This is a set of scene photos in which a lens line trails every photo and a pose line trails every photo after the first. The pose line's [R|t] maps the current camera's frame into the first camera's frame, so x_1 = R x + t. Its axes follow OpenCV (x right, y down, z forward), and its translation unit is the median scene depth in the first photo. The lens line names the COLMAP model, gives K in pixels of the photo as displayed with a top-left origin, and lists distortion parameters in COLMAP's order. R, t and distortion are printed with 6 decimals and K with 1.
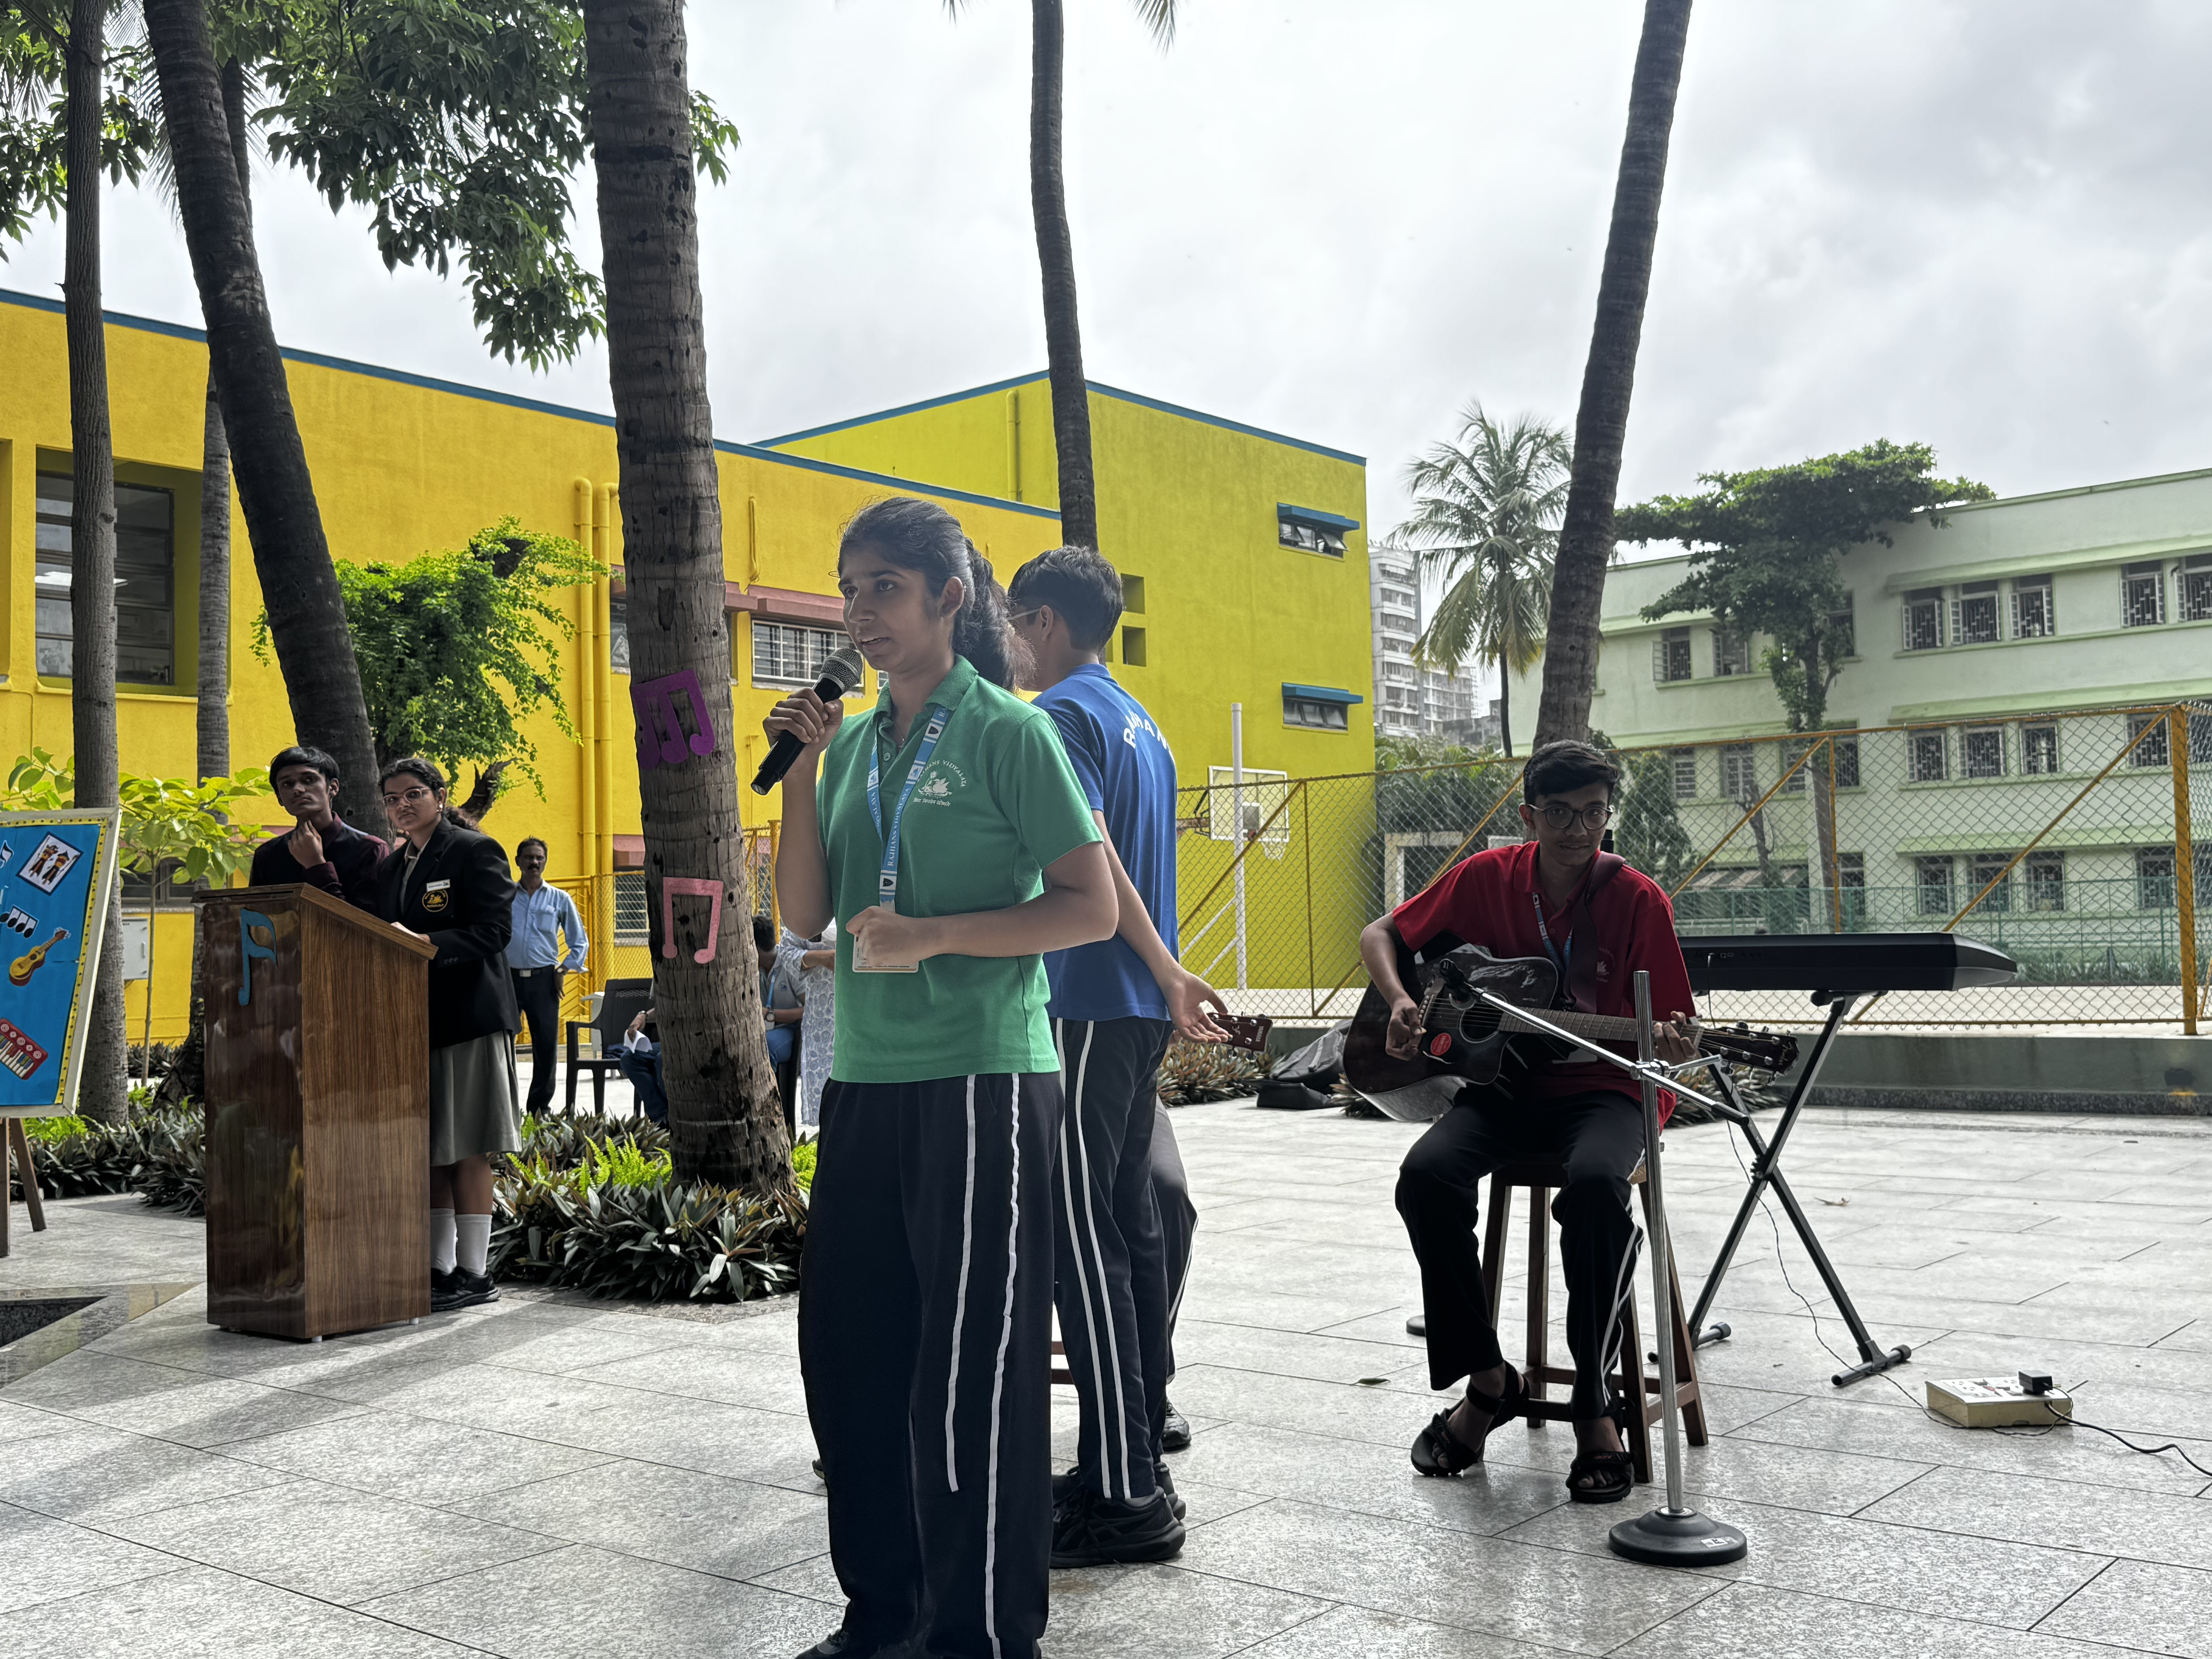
lens RADIAL K [[2202.9, 0, 1083.6], [0, 2202.9, 824.6], [0, 0, 1]] dist [0.022907, 0.000000]
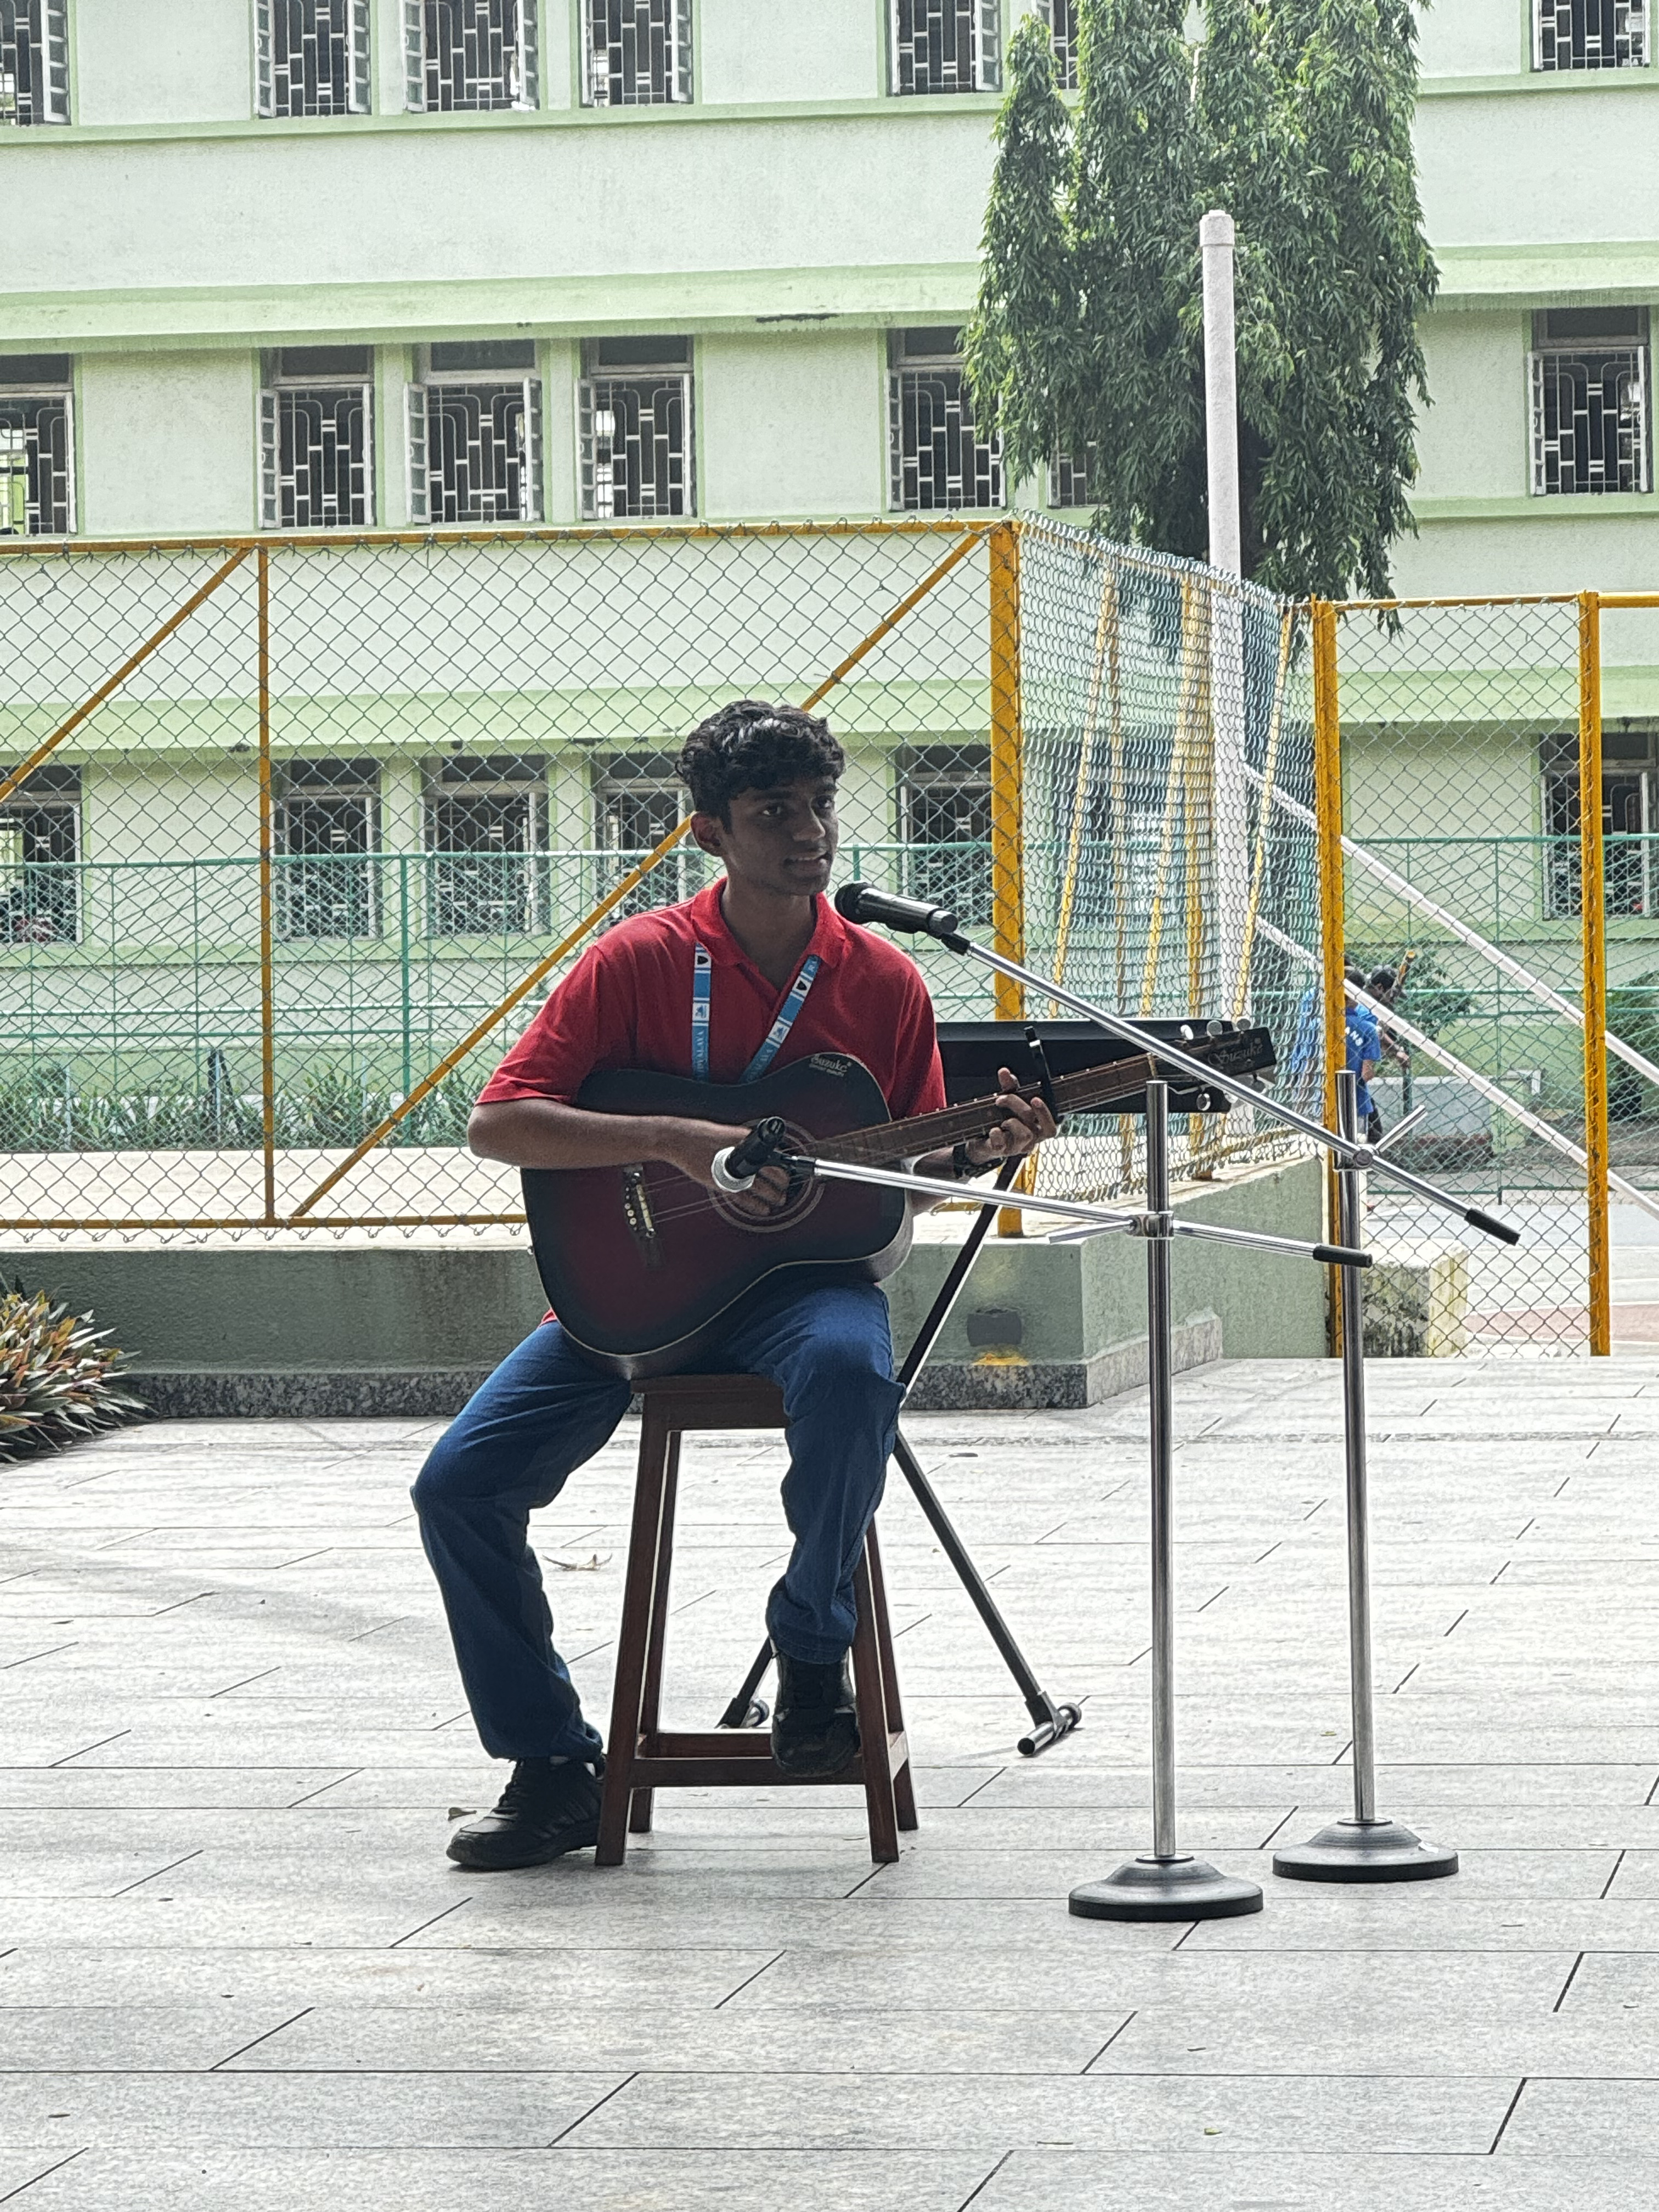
lens RADIAL K [[7917.2, 0, 829.3], [0, 7917.2, 1106.0], [0, 0, 1]] dist [-0.355162, 0.000000]
pose [[0.852226, 0.001389, 0.523171, -0.086422], [-0.034338, 0.997989, 0.053285, -0.004231], [-0.522045, -0.063375, 0.850560, -0.083724]]
